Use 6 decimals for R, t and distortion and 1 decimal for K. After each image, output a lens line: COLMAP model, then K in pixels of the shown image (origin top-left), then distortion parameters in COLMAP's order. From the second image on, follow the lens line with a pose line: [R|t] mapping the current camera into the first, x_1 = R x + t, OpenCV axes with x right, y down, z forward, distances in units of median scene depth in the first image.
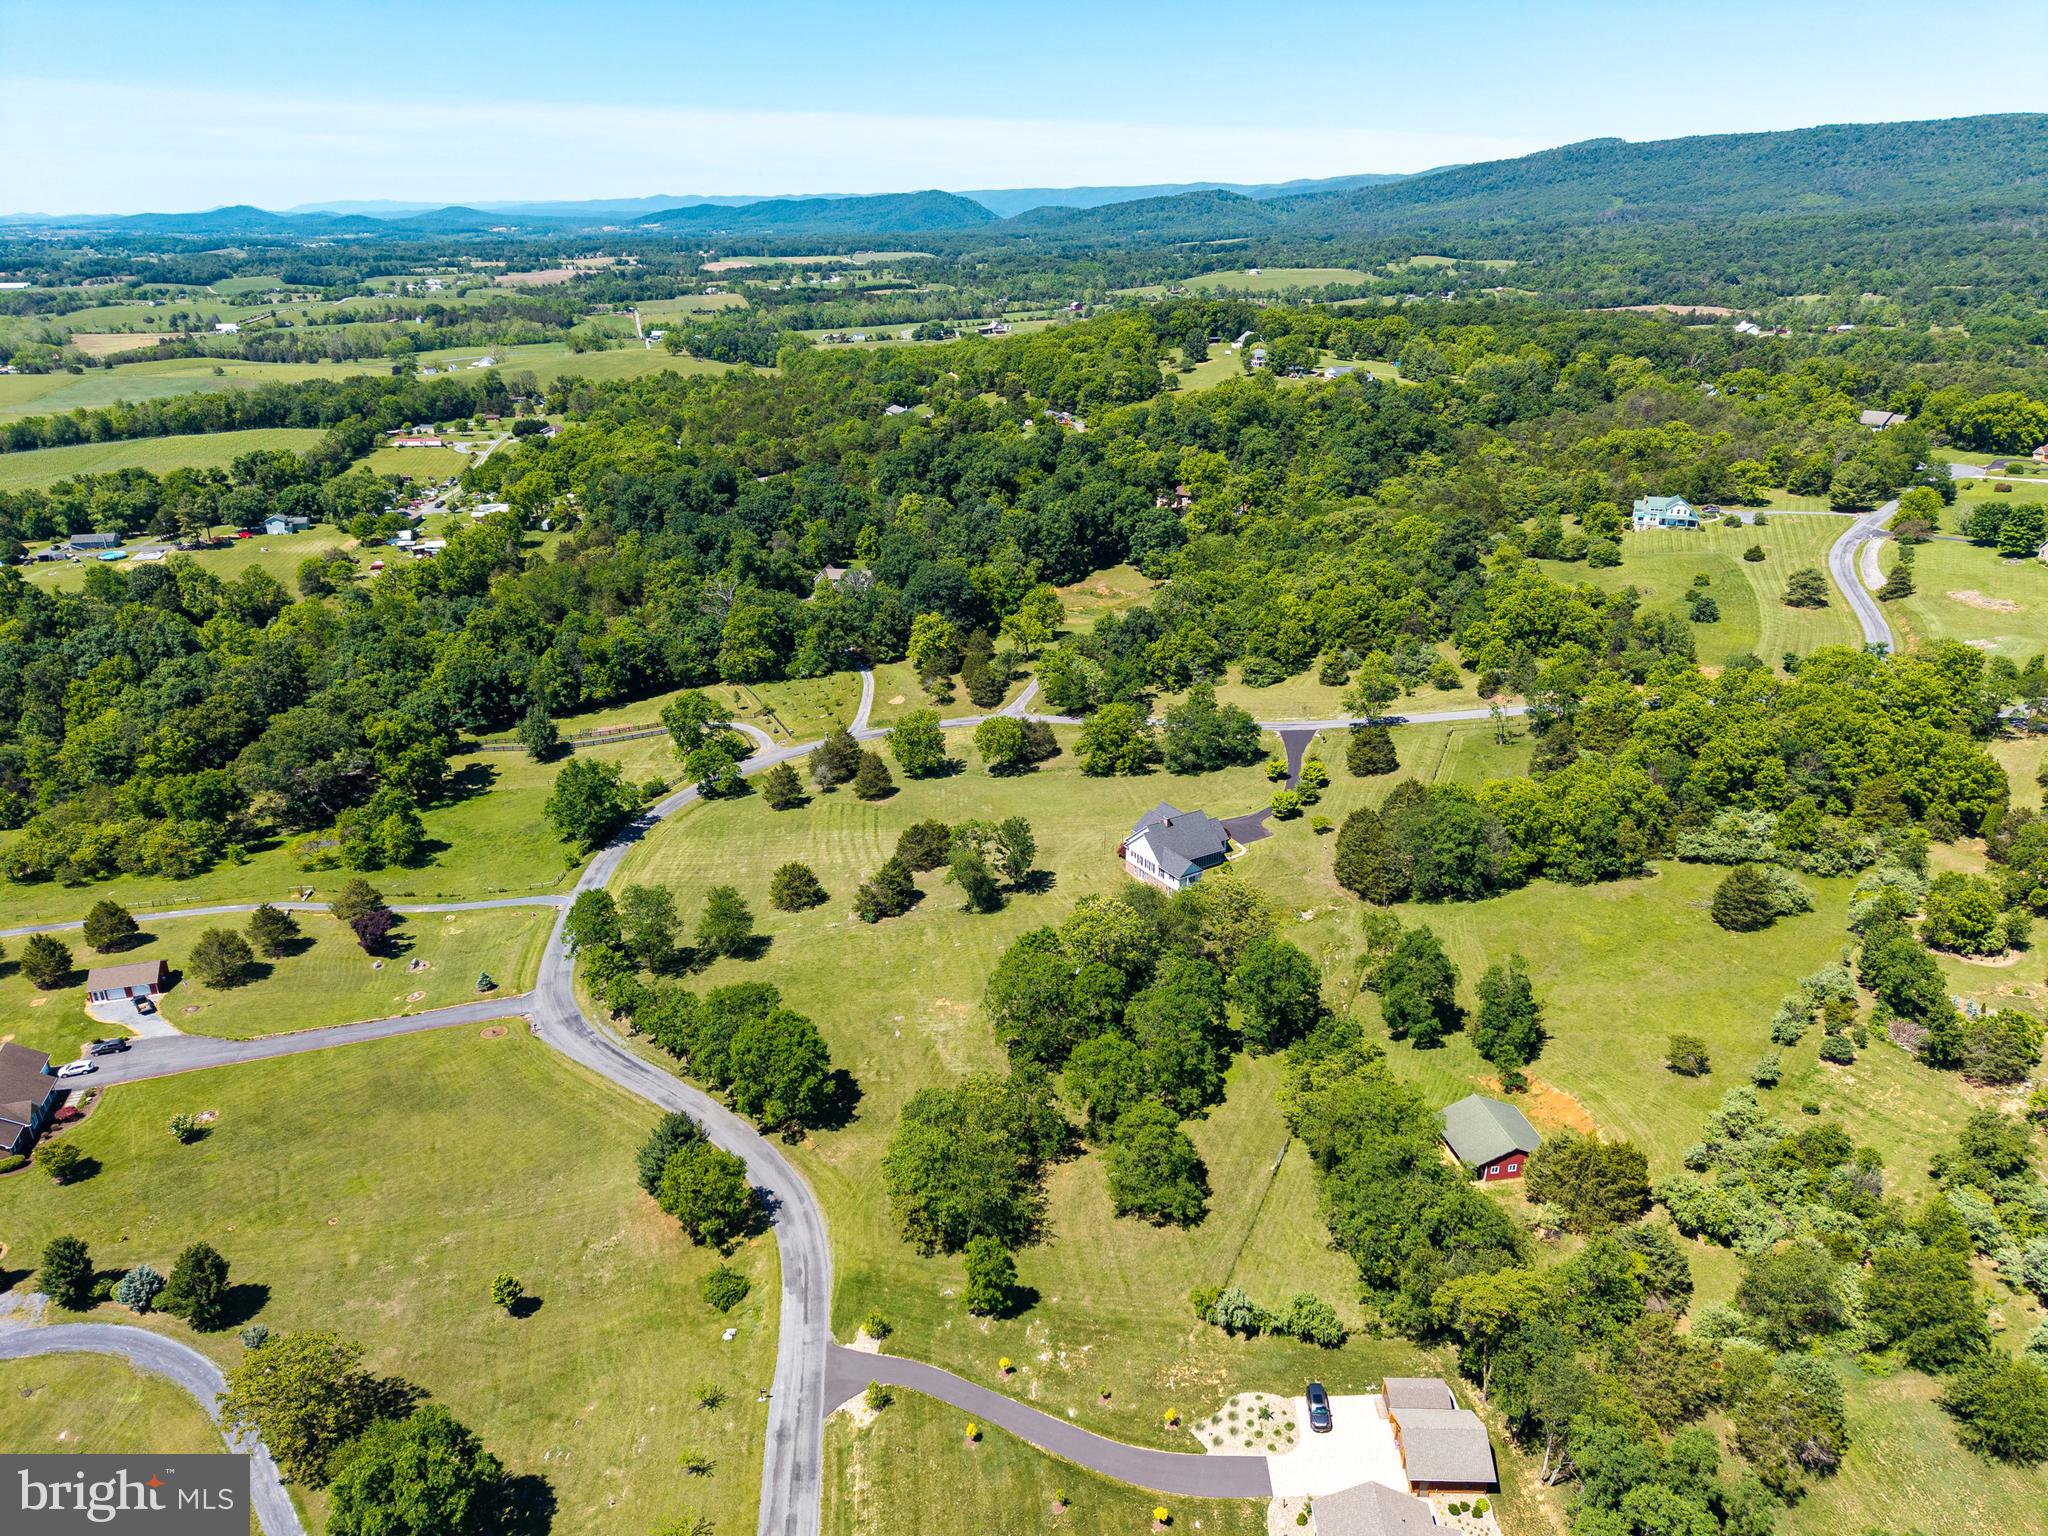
lens RADIAL K [[1366.9, 0, 1030.3], [0, 1366.9, 762.6], [0, 0, 1]] dist [0.043291, -0.056256]
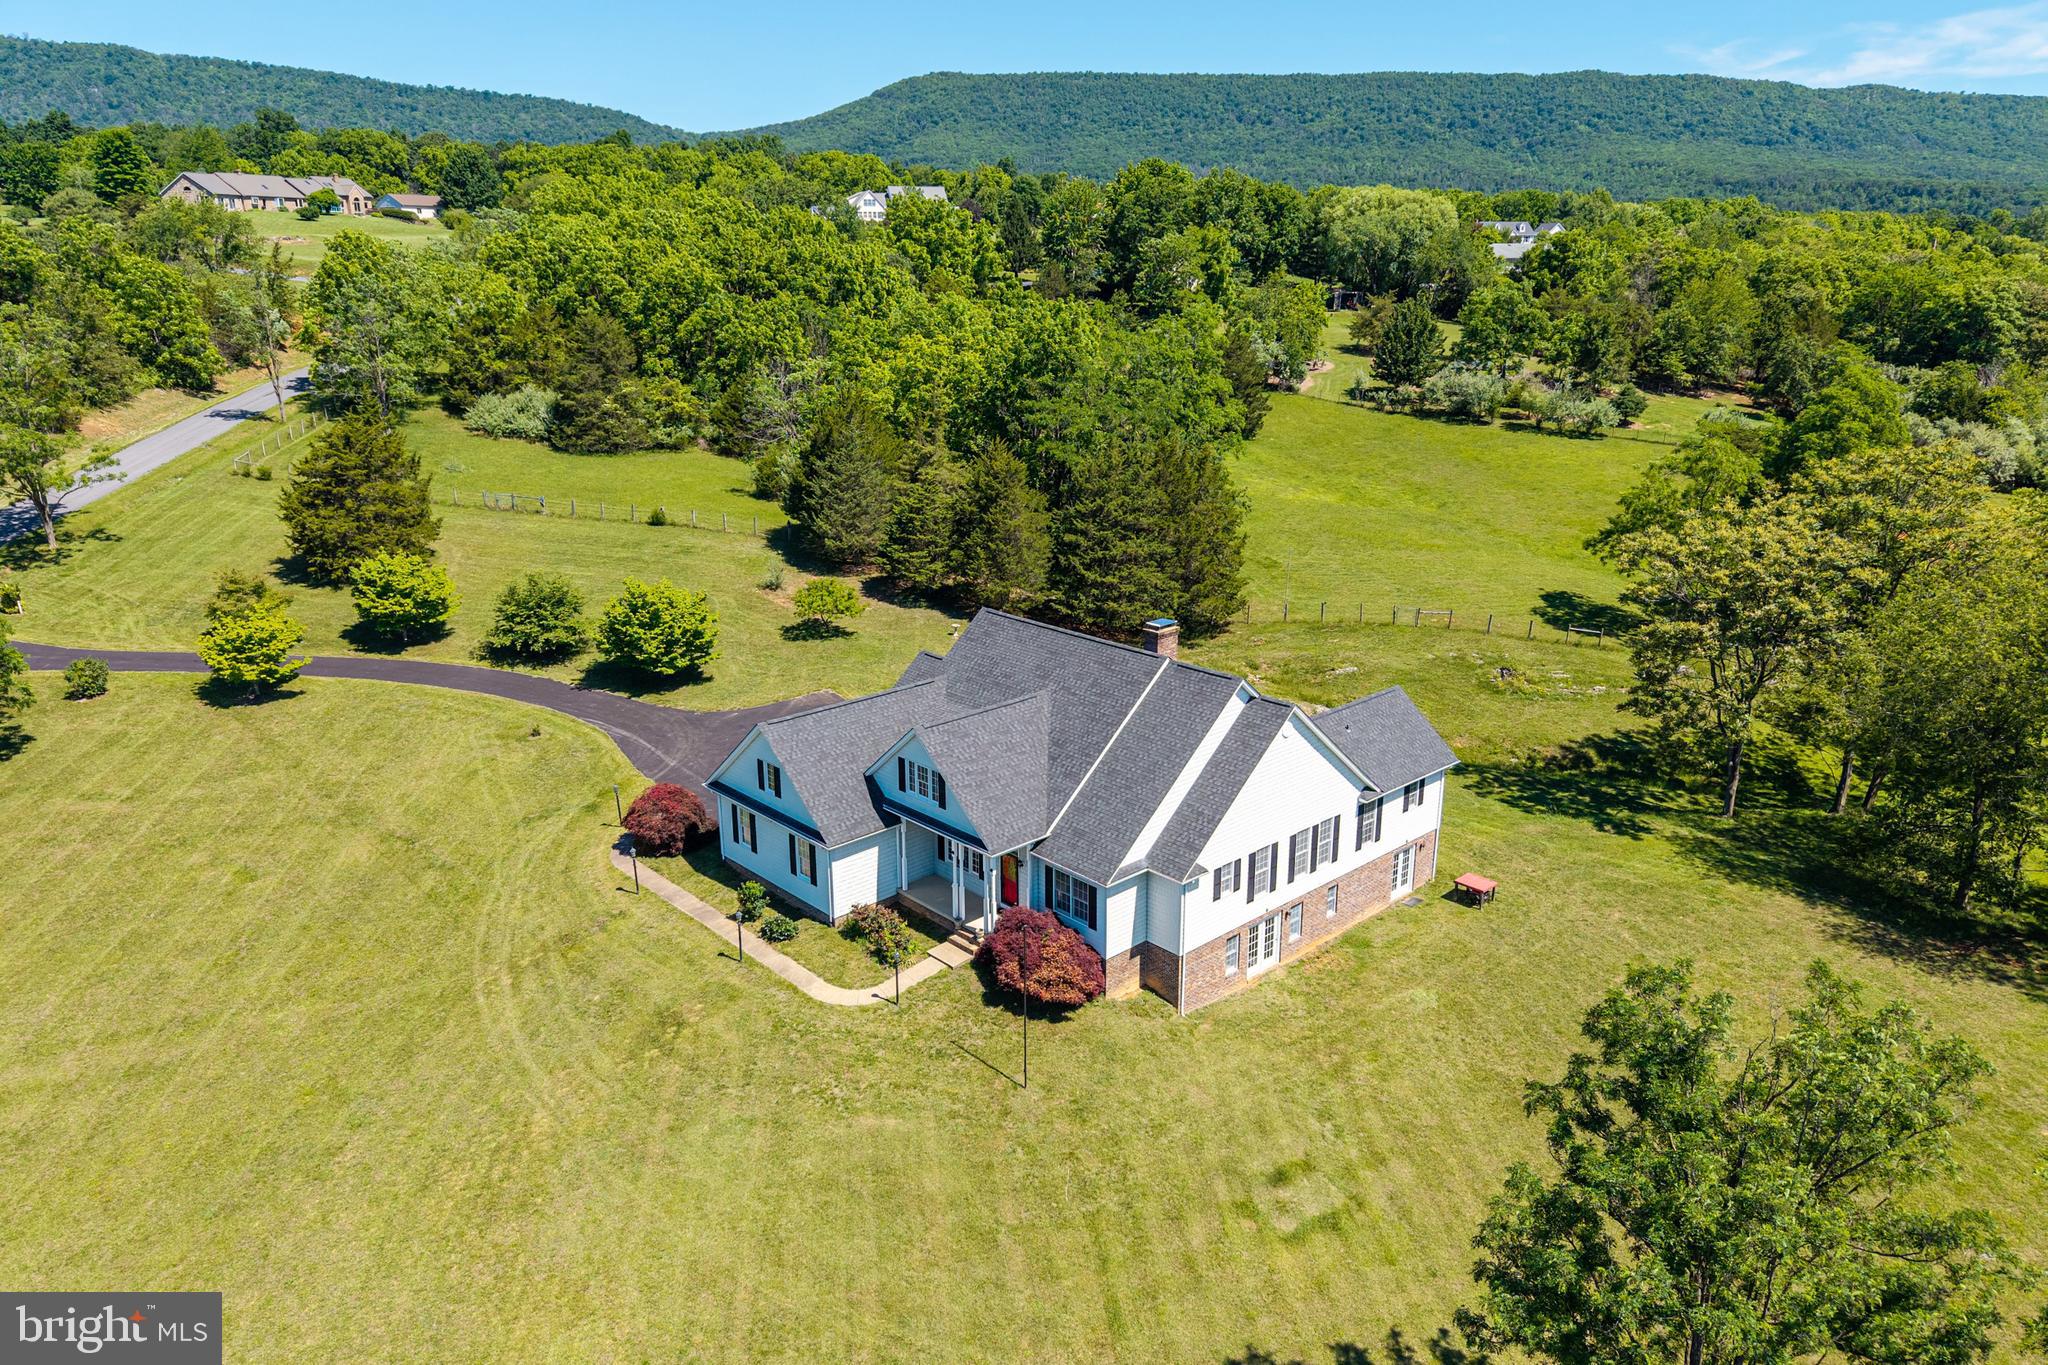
lens RADIAL K [[1372.3, 0, 1067.0], [0, 1372.3, 673.9], [0, 0, 1]] dist [0.044643, -0.001784]
pose [[-0.191074, -0.287670, 0.938476, -0.060305], [0.354970, 0.871133, 0.339299, -0.018025], [-0.915143, 0.397962, -0.064336, 0.724261]]
